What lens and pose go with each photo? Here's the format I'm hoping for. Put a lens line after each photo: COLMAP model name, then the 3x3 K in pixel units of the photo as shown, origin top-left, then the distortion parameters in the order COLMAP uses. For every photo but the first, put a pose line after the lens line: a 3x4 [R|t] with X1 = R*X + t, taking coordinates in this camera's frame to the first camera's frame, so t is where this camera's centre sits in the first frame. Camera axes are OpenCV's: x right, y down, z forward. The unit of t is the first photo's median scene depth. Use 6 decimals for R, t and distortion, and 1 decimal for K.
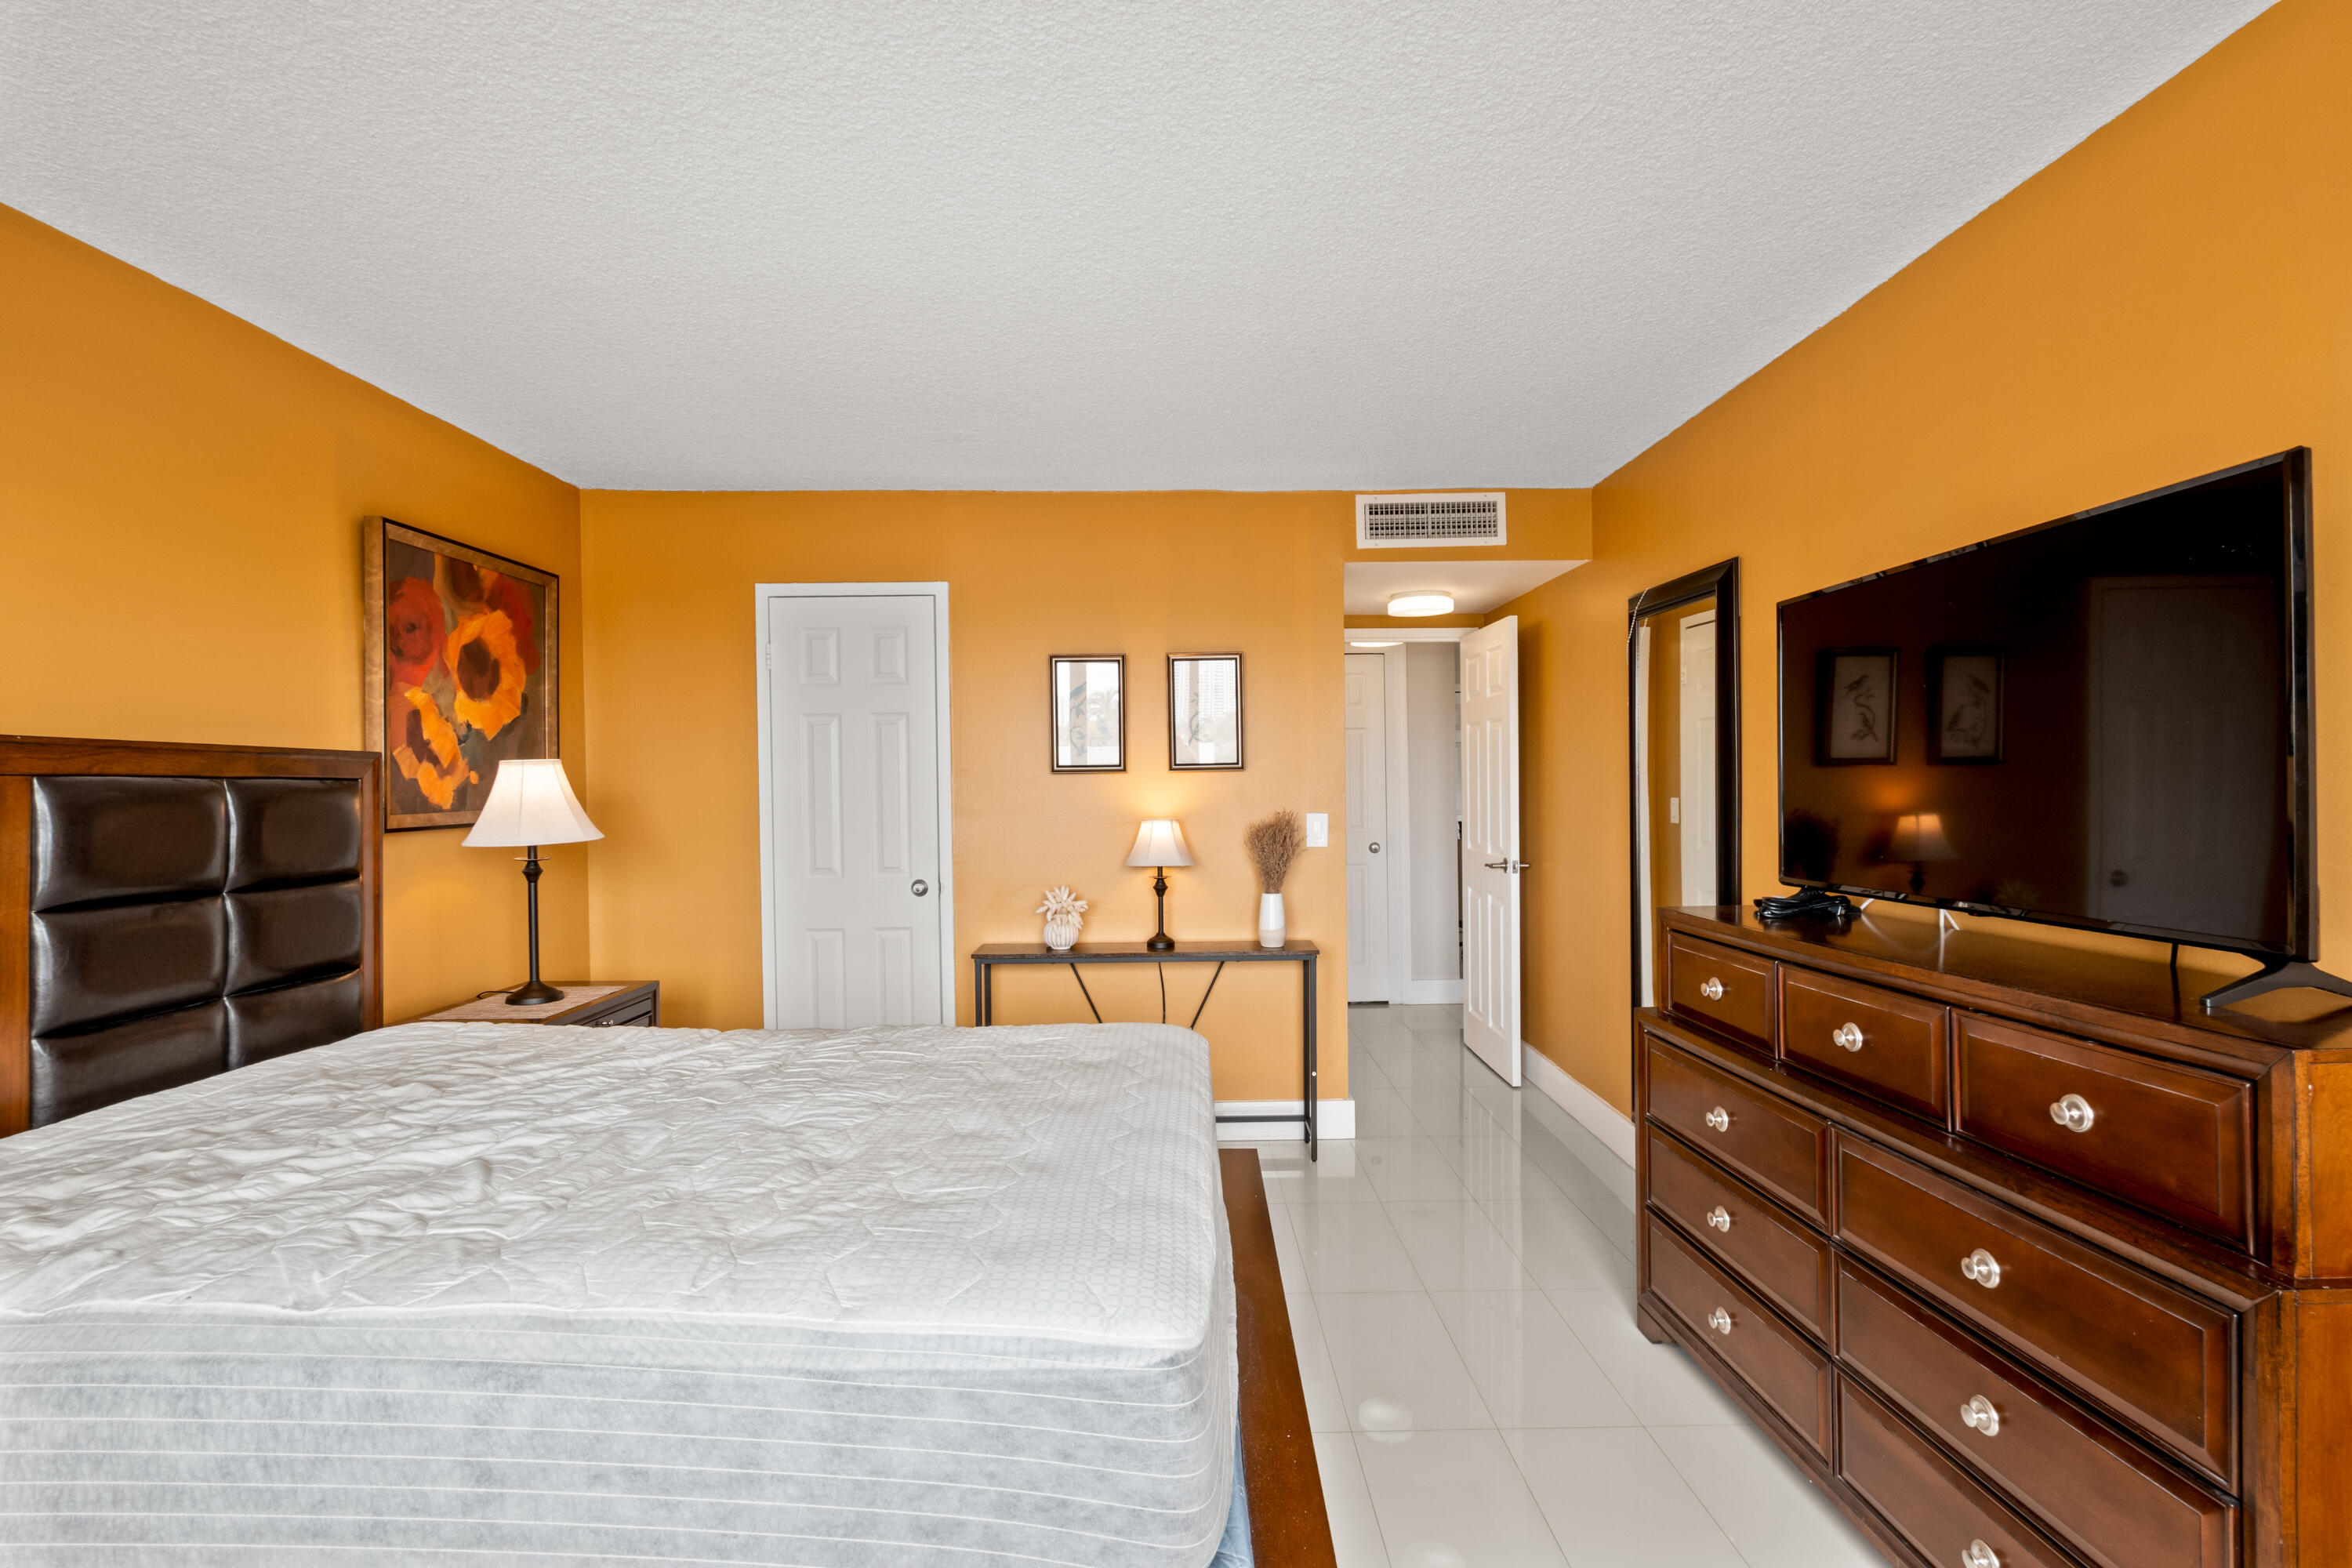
lens RADIAL K [[1077.6, 0, 1191.1], [0, 1077.6, 800.4], [0, 0, 1]] dist [-0.004817, 0.002116]
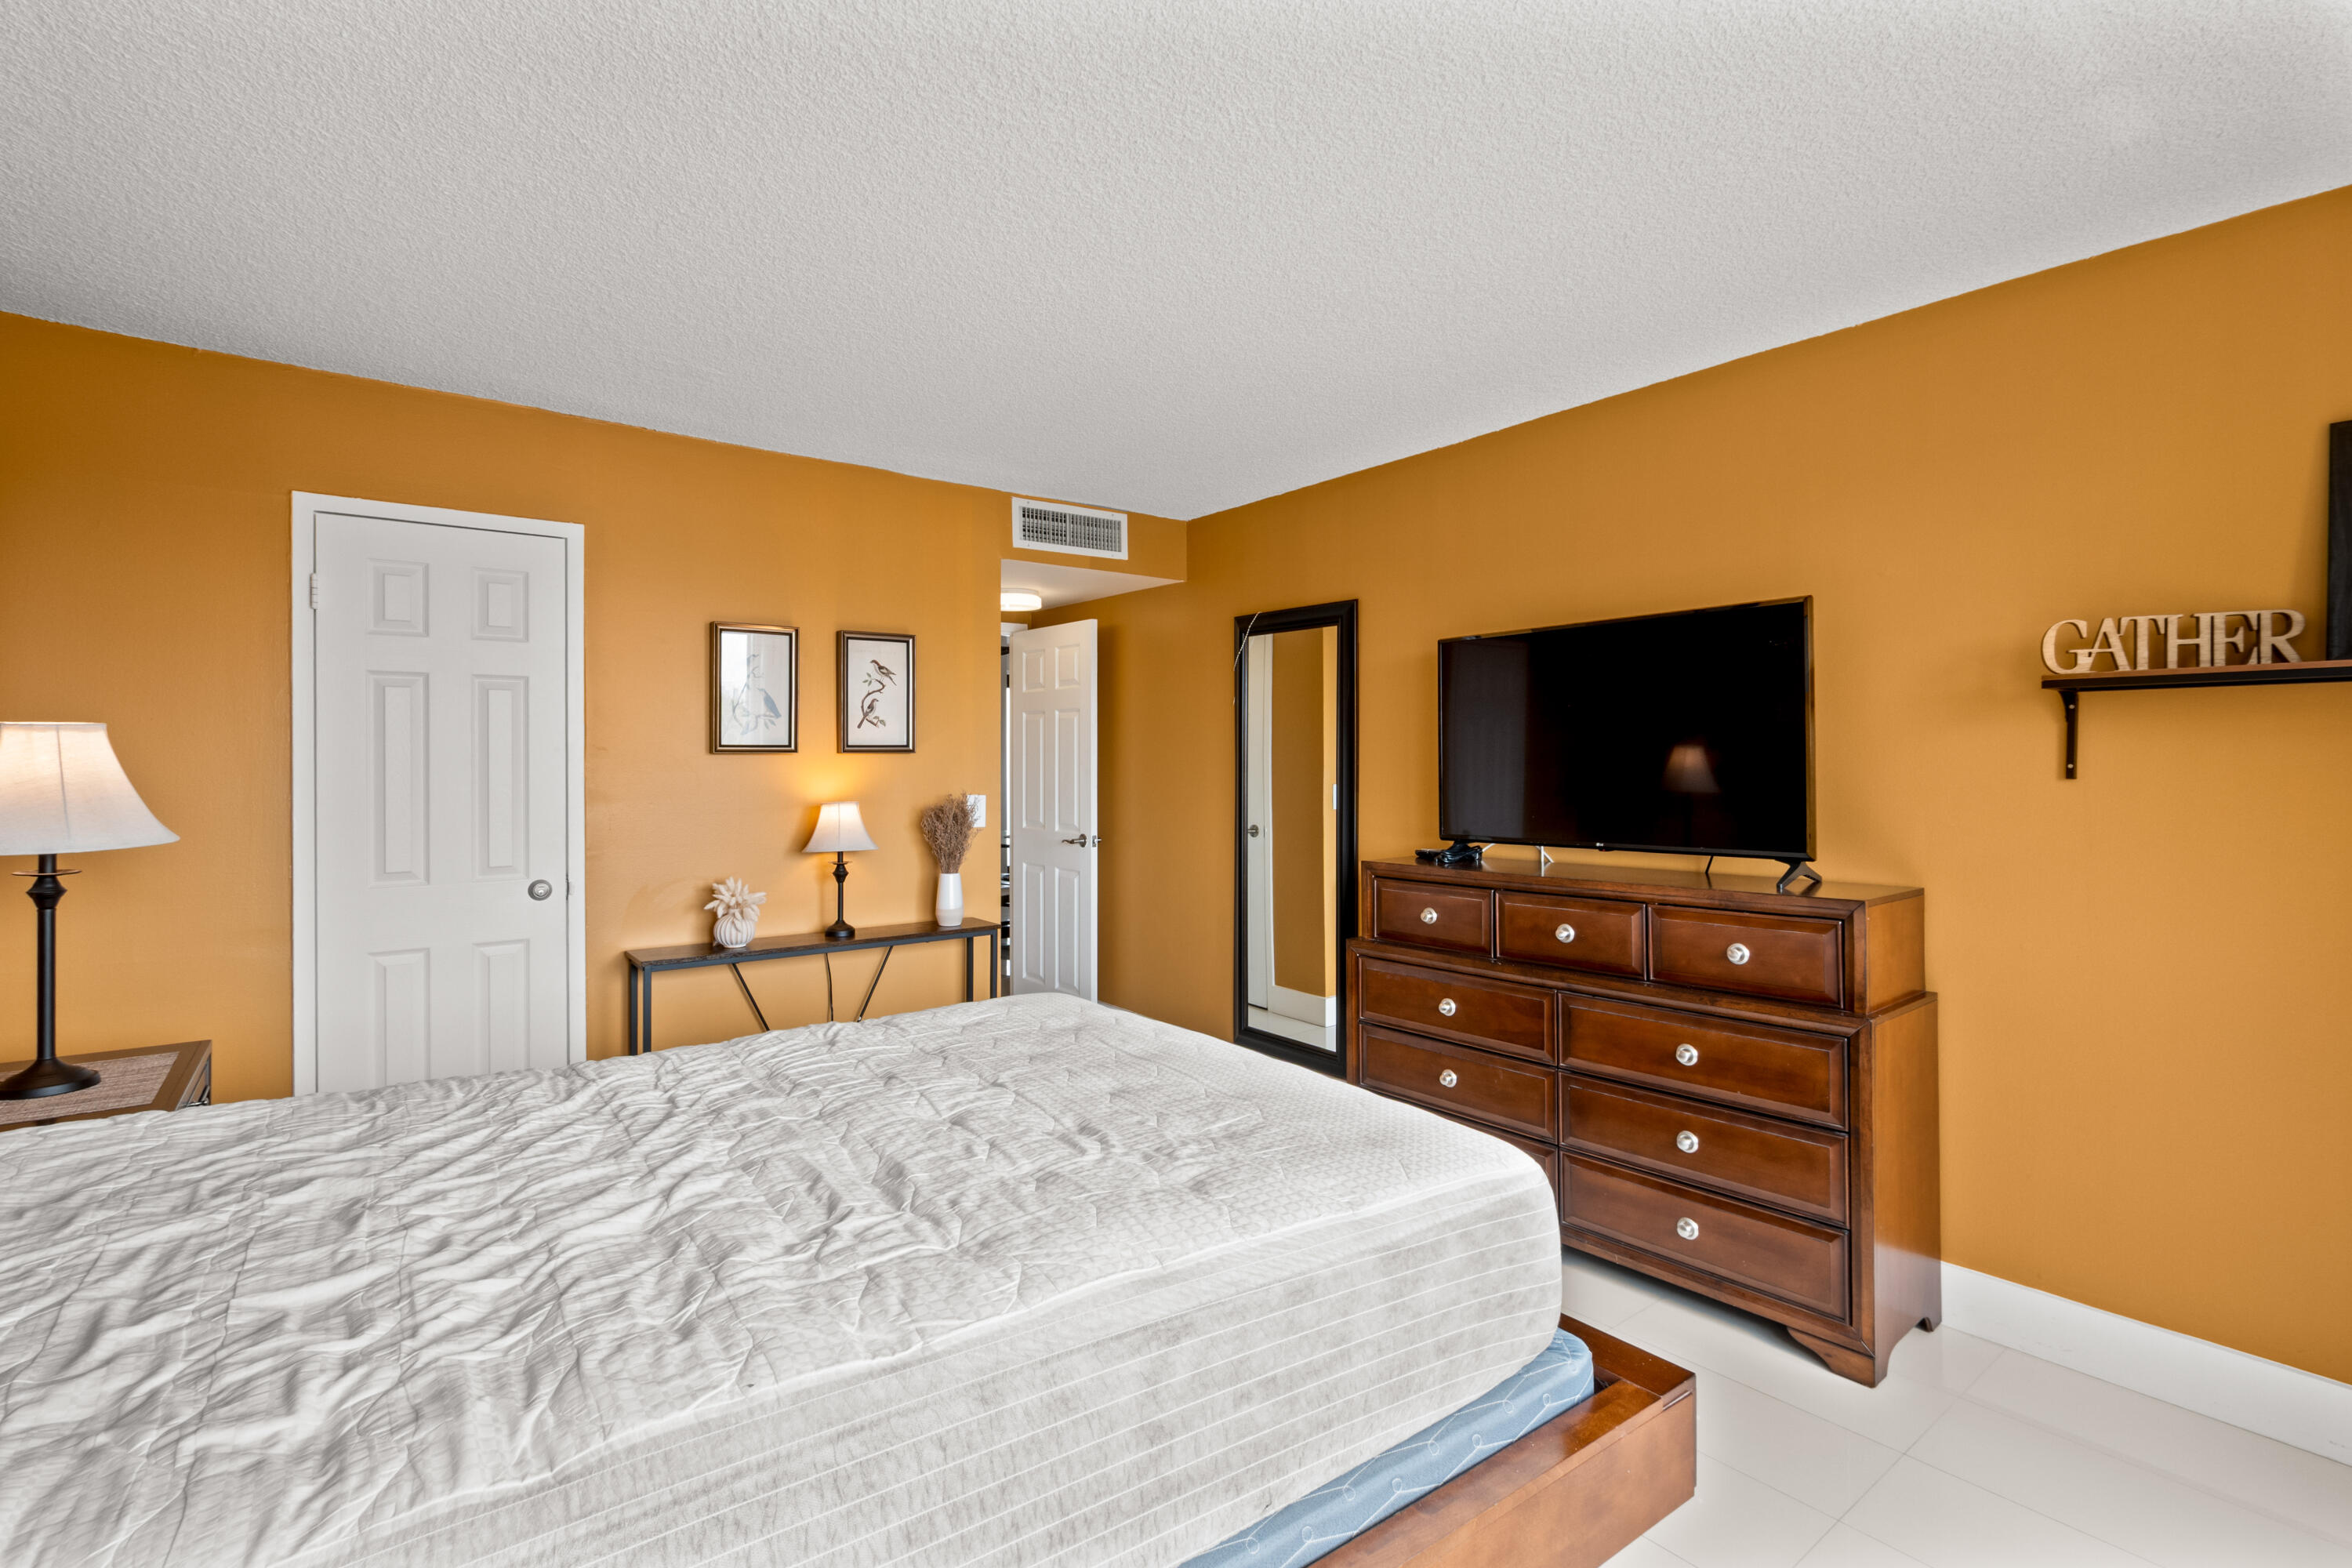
lens RADIAL K [[1077.6, 0, 1190.5], [0, 1077.6, 770.3], [0, 0, 1]] dist [-0.004817, 0.002116]
pose [[0.799975, 0.003595, 0.600022, -0.432164], [0.004498, 0.999918, -0.011988, 0.002049], [-0.600016, 0.012289, 0.799894, 0.051737]]
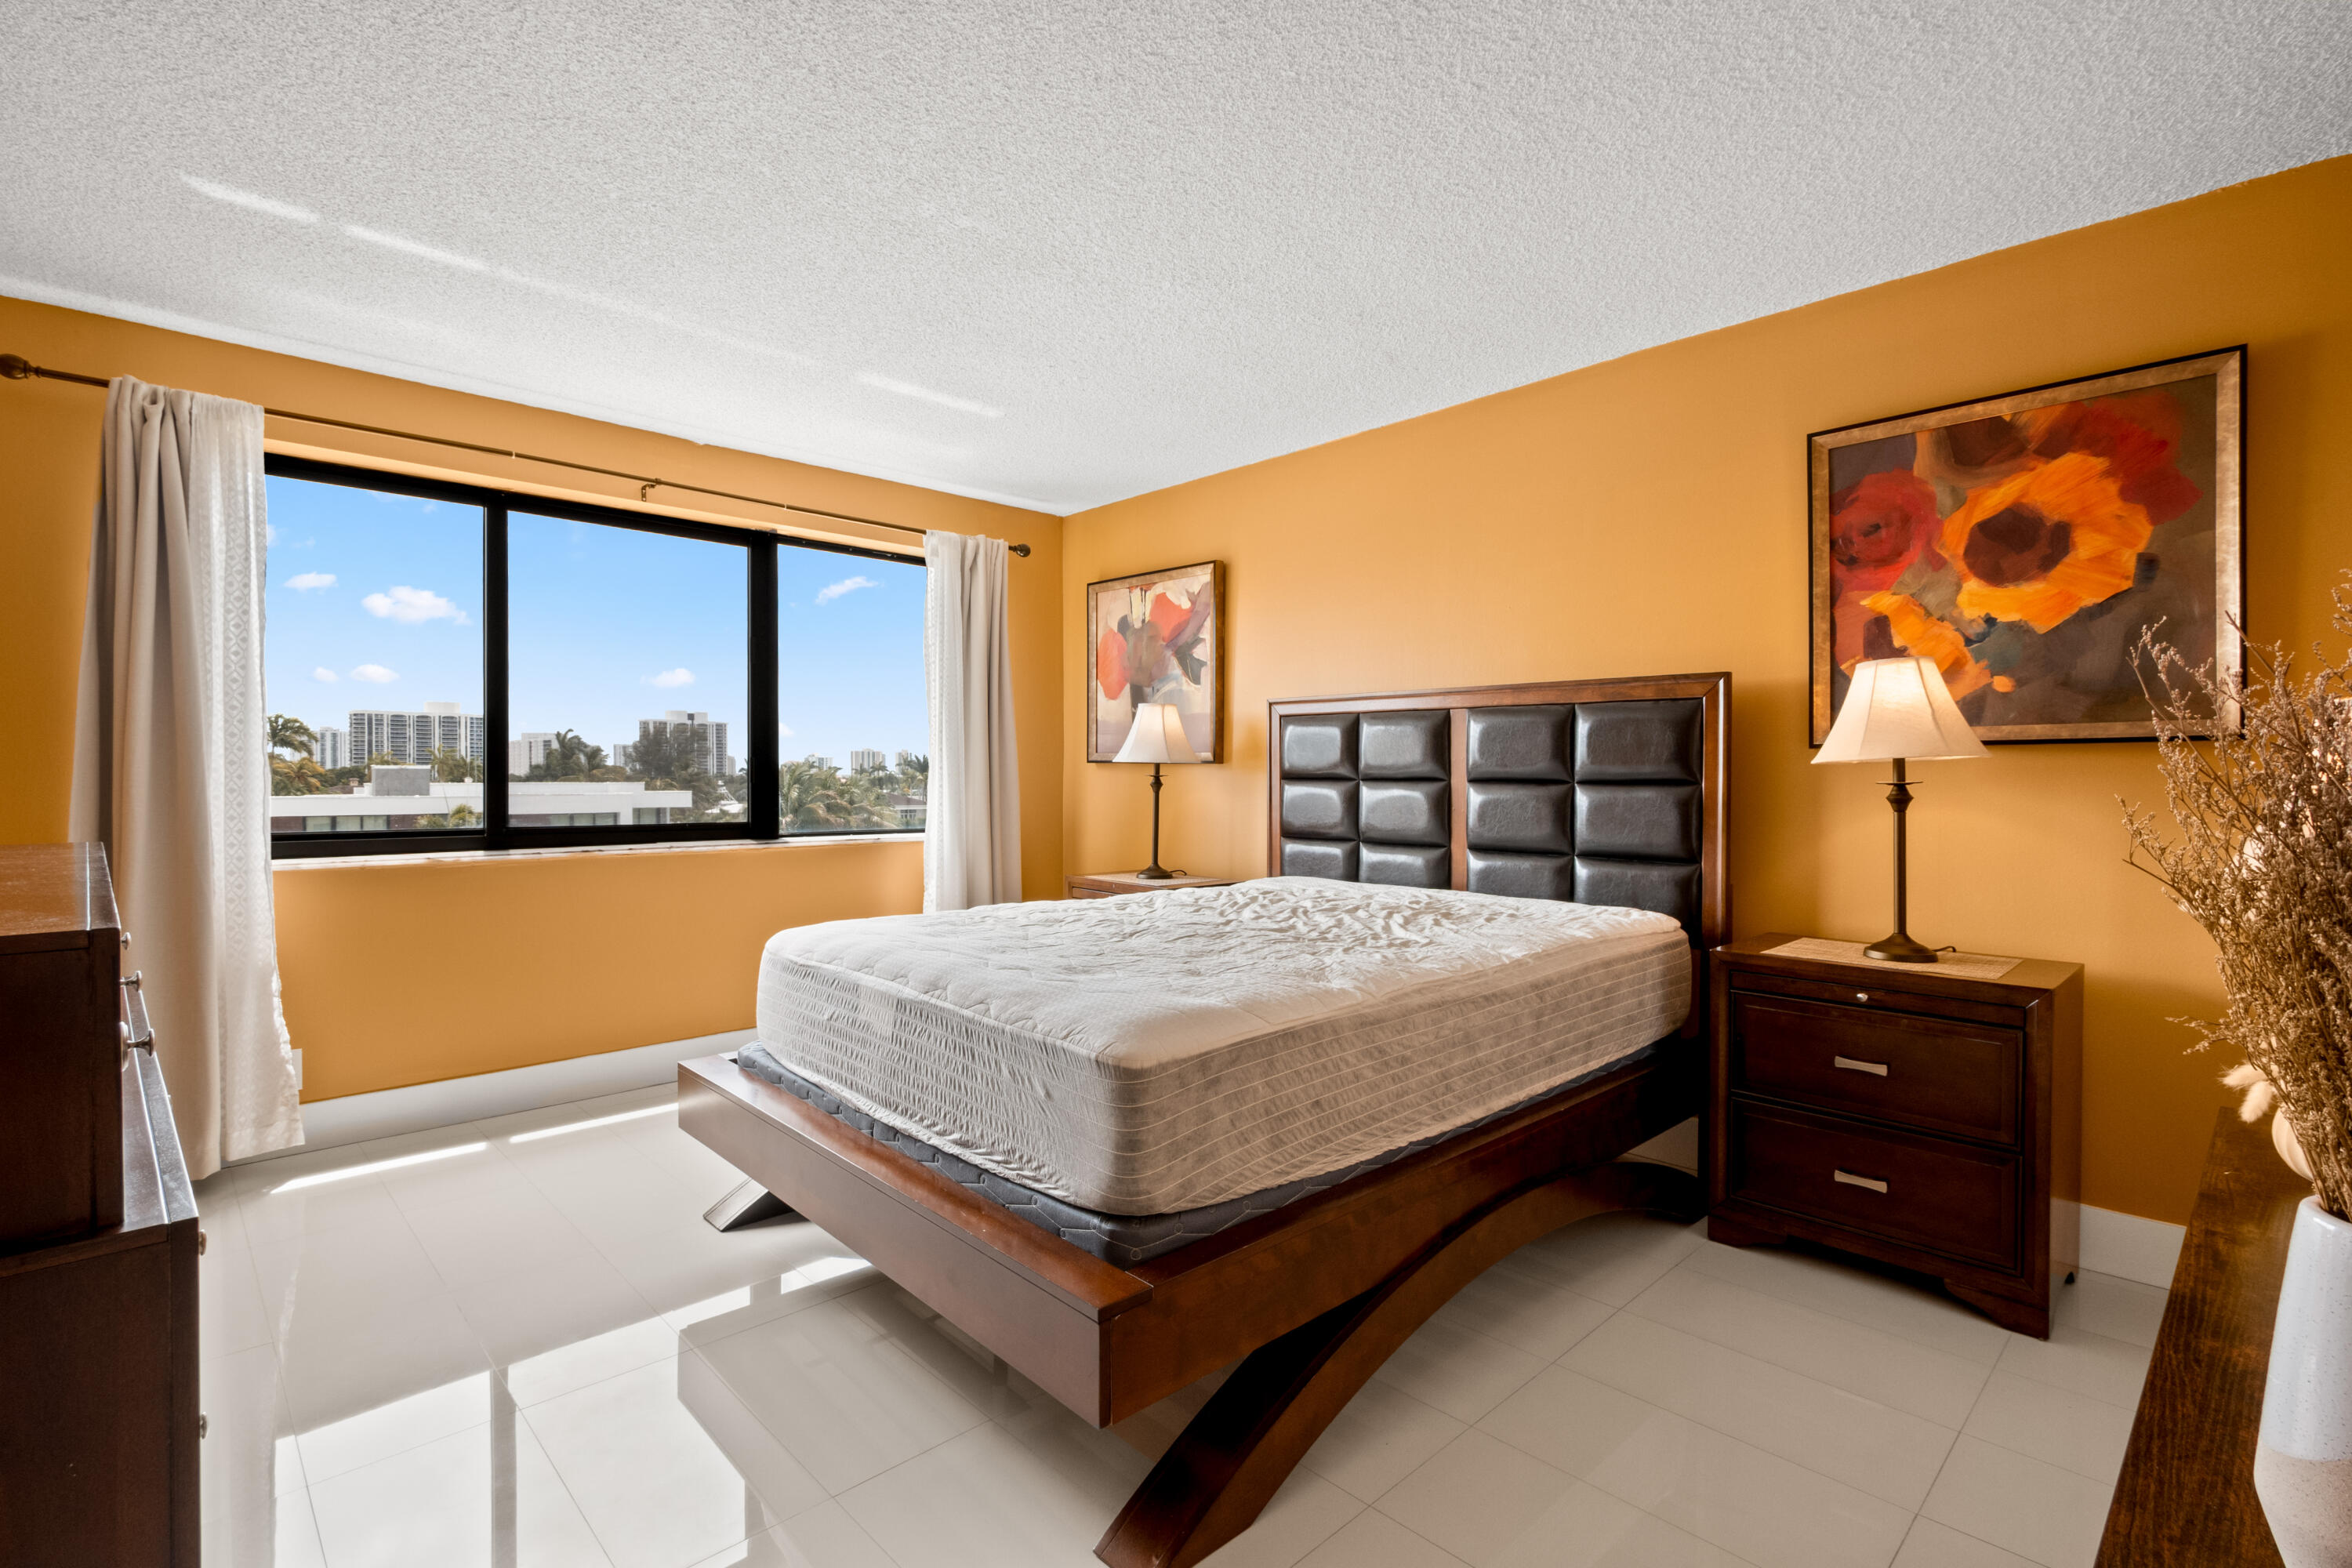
lens RADIAL K [[1077.6, 0, 1177.8], [0, 1077.6, 778.8], [0, 0, 1]] dist [-0.004817, 0.002116]
pose [[-0.735393, -0.006219, -0.677612, 0.316172], [-0.018512, 0.999769, 0.010915, 0.051313], [0.677388, 0.020571, -0.735339, 1.181819]]
